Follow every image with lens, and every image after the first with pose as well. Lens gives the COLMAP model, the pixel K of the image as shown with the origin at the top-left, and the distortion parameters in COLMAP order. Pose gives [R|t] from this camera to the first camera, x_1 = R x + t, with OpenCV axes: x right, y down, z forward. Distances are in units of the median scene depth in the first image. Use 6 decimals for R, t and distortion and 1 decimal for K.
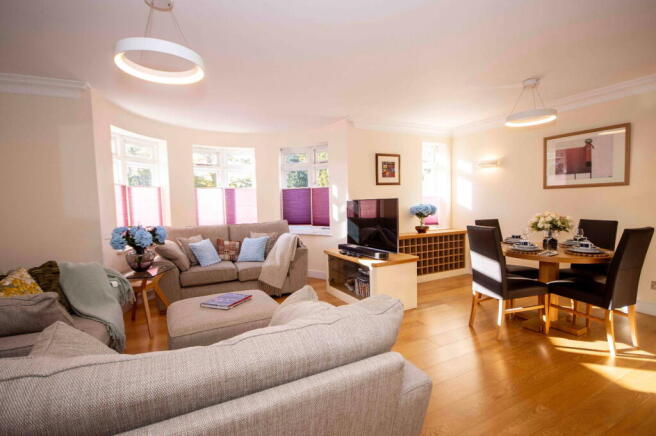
lens RADIAL K [[310.7, 0, 326.3], [0, 310.7, 219.0], [0, 0, 1]] dist [-0.006818, -0.000496]
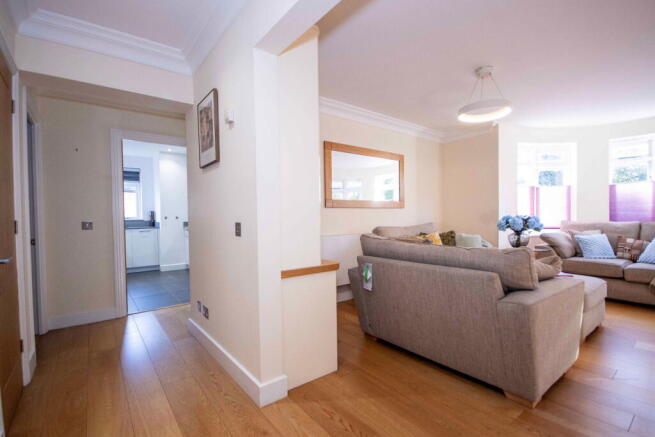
lens RADIAL K [[310.2, 0, 330.6], [0, 310.2, 219.8], [0, 0, 1]] dist [-0.006818, -0.000496]
pose [[0.161729, 0.031110, -0.986345, 0.467335], [-0.043293, 0.998764, 0.024403, 0.034185], [0.985885, 0.038755, 0.162876, -0.024969]]
